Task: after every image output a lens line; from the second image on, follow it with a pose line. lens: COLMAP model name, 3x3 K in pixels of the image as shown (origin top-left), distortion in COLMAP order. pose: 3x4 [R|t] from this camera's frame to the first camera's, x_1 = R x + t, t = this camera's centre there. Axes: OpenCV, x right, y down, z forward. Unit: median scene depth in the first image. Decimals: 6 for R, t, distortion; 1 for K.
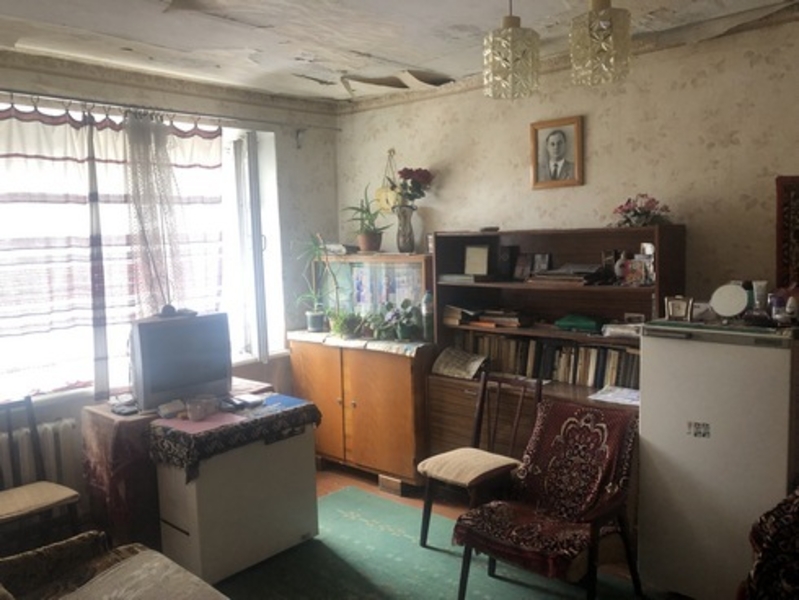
lens RADIAL K [[663.3, 0, 400.5], [0, 663.3, 298.7], [0, 0, 1]] dist [0.007696, 0.005255]
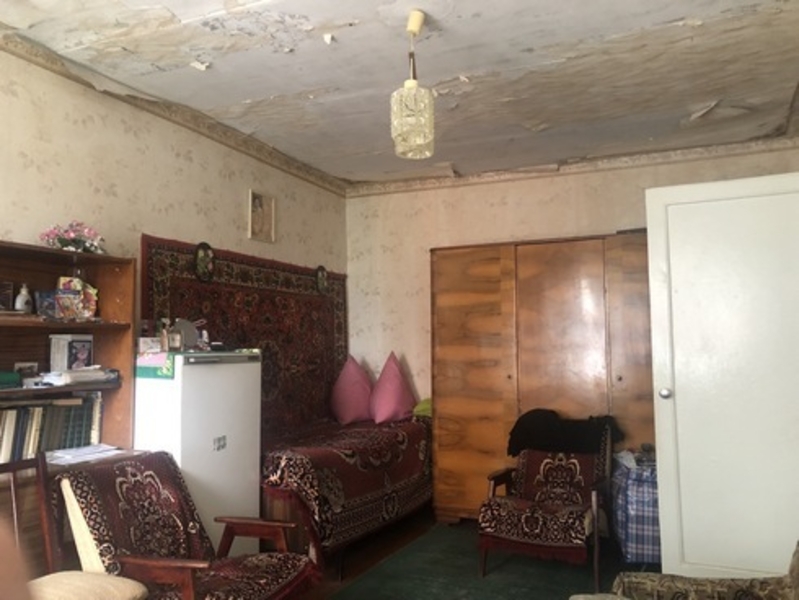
lens RADIAL K [[663.3, 0, 401.2], [0, 663.3, 301.2], [0, 0, 1]] dist [0.007696, 0.005255]
pose [[-0.333904, 0.099601, 0.937330, -0.650917], [0.111344, 0.991608, -0.065705, 0.059248], [-0.936008, 0.082427, -0.342192, 0.960932]]
